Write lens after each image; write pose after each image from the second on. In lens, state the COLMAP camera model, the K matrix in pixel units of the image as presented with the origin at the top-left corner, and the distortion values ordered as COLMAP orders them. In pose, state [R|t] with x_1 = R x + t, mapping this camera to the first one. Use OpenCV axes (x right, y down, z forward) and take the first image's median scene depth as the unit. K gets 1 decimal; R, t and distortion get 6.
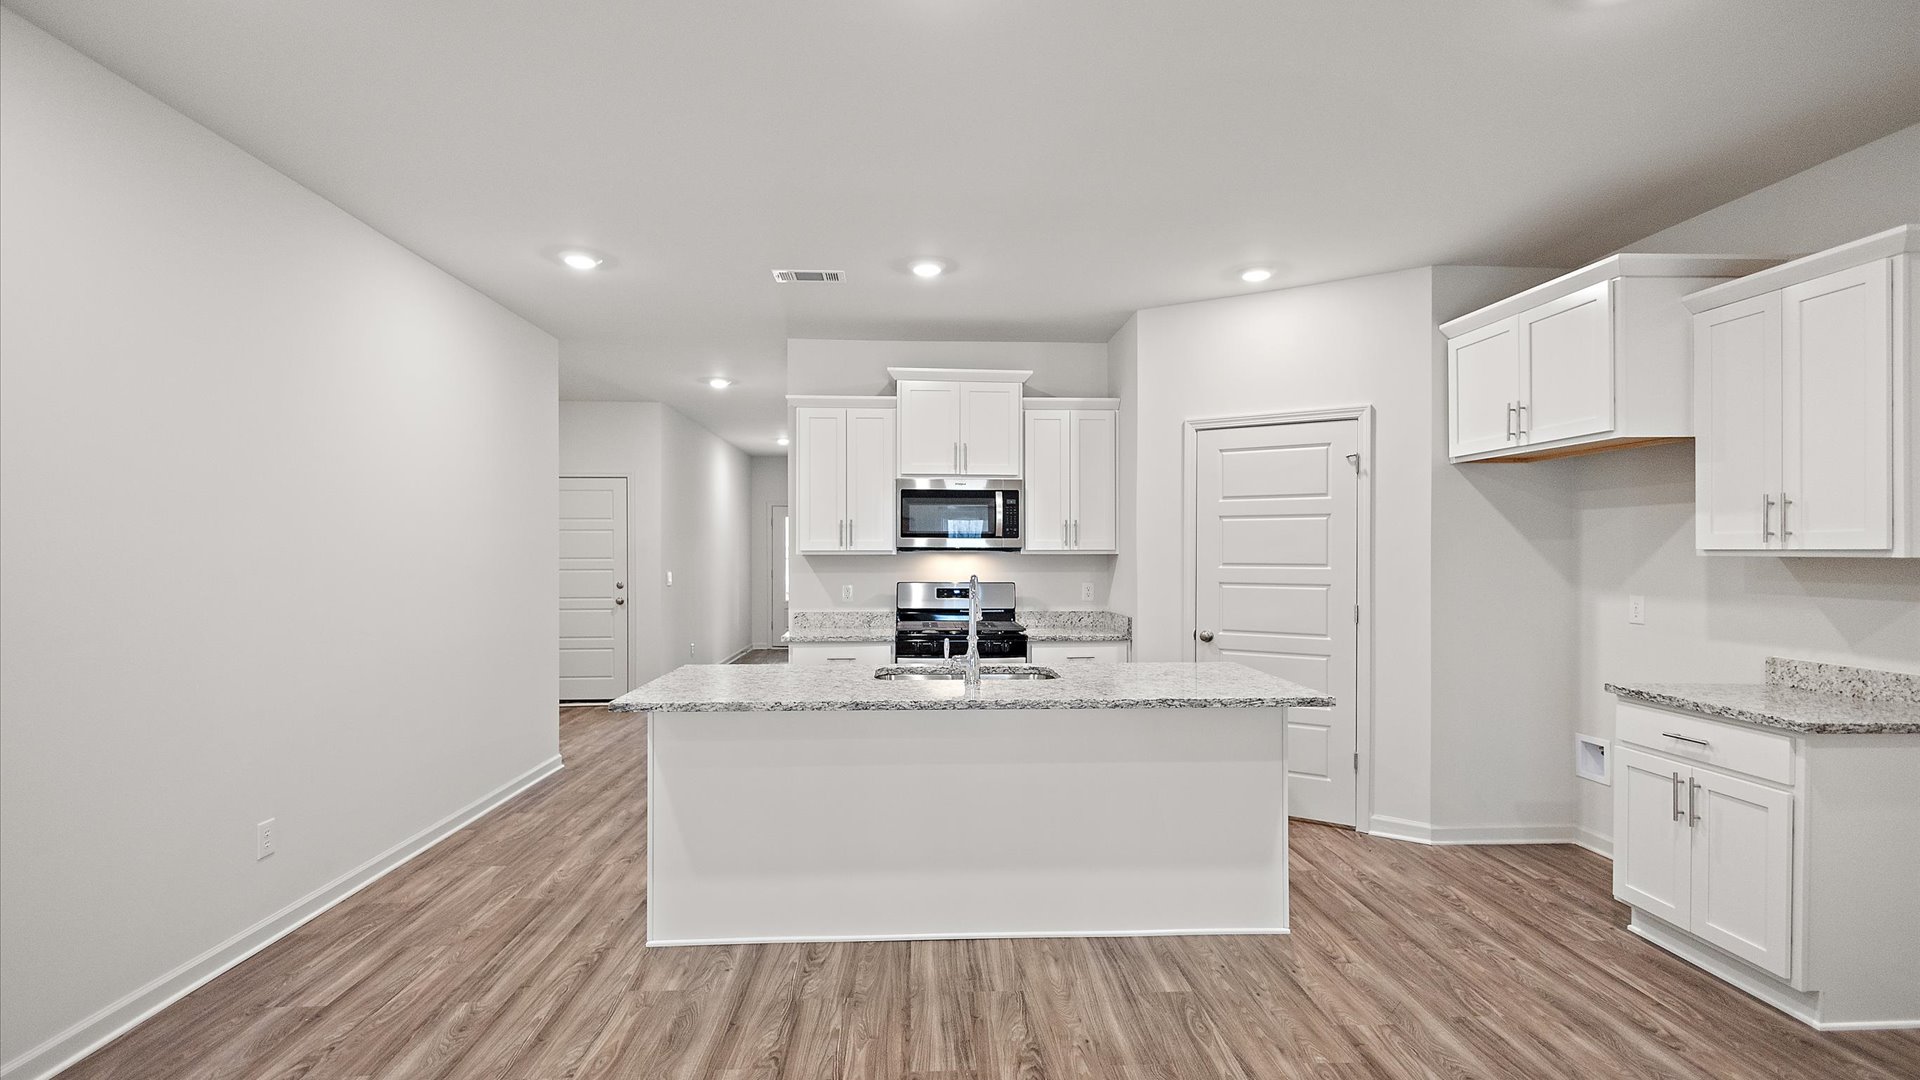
lens RADIAL K [[890.1, 0, 964.0], [0, 890.1, 549.5], [0, 0, 1]] dist [0.013591, -0.002907]
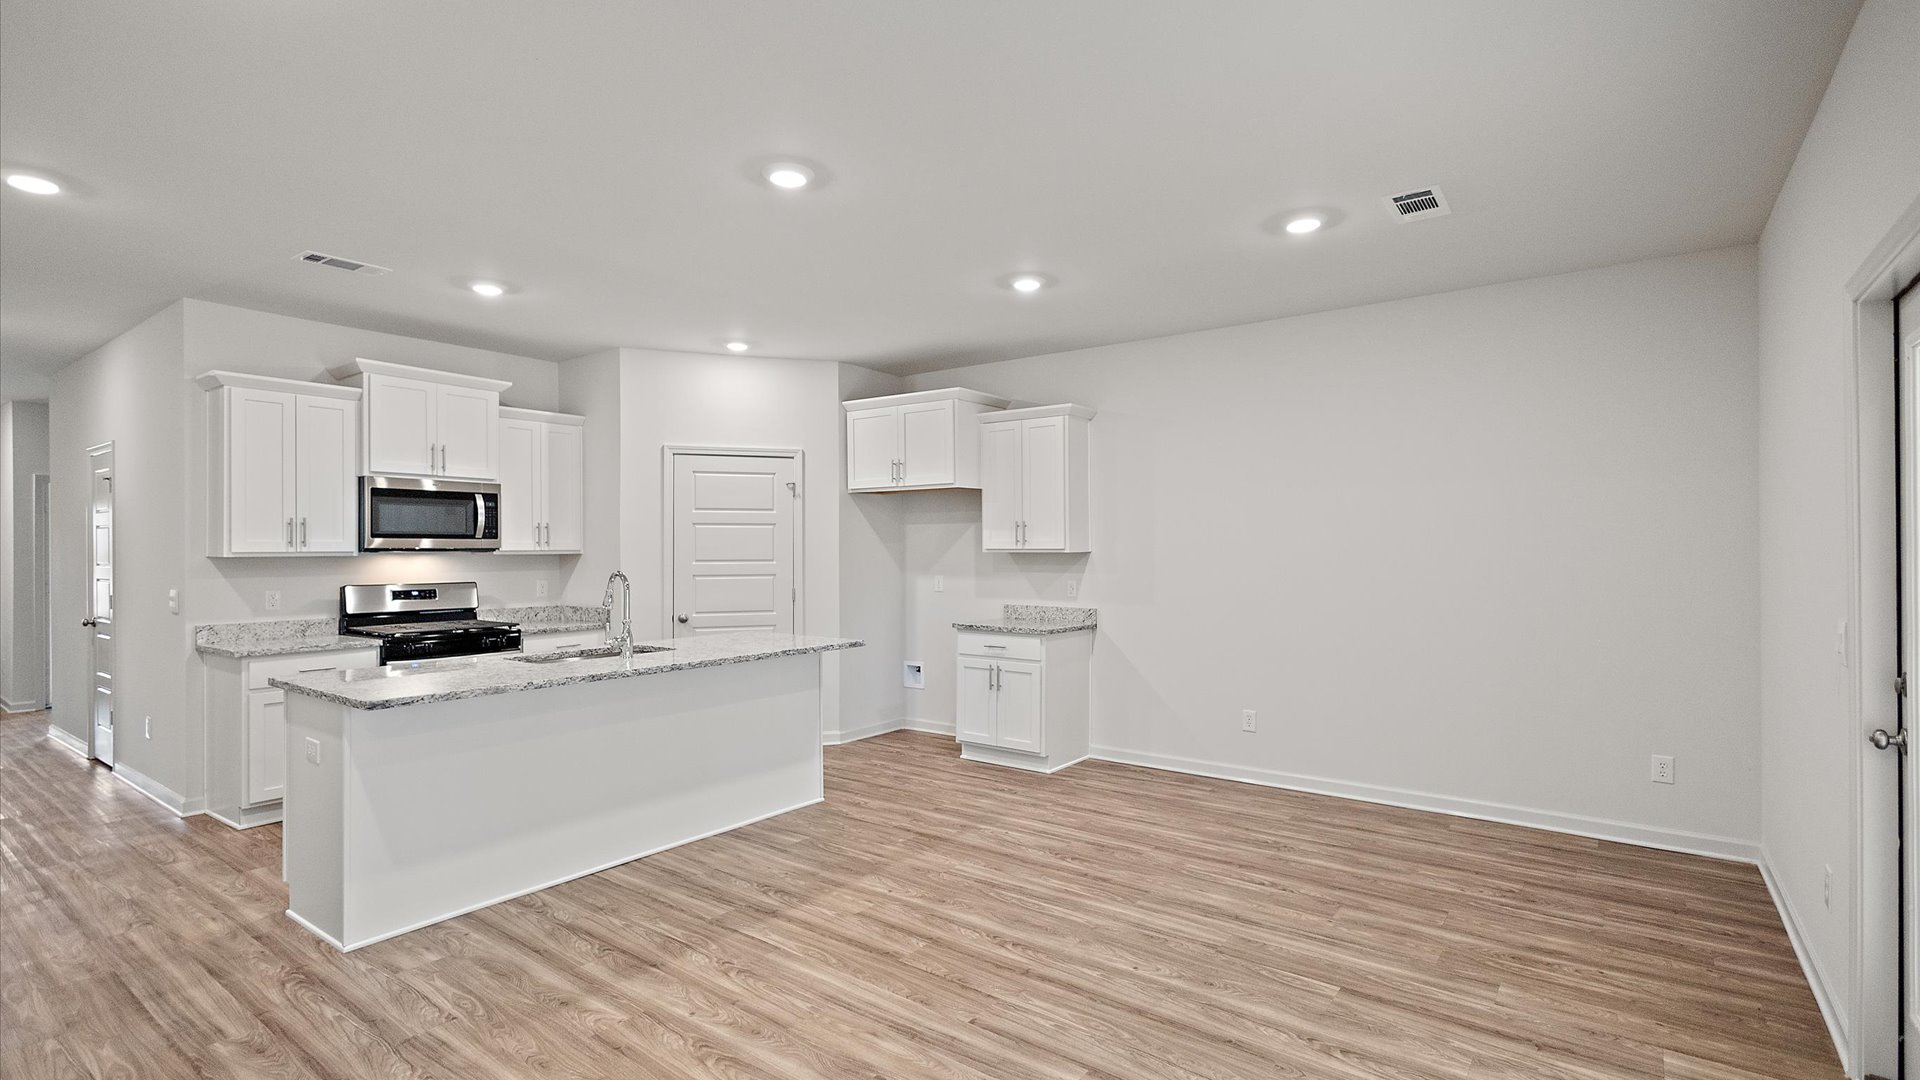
lens RADIAL K [[890.1, 0, 957.5], [0, 890.1, 538.4], [0, 0, 1]] dist [0.013591, -0.002907]
pose [[0.641474, 0.006182, 0.767120, -0.618165], [0.002068, 0.999950, -0.009788, -0.003583], [-0.767142, 0.007865, 0.641429, -0.148747]]
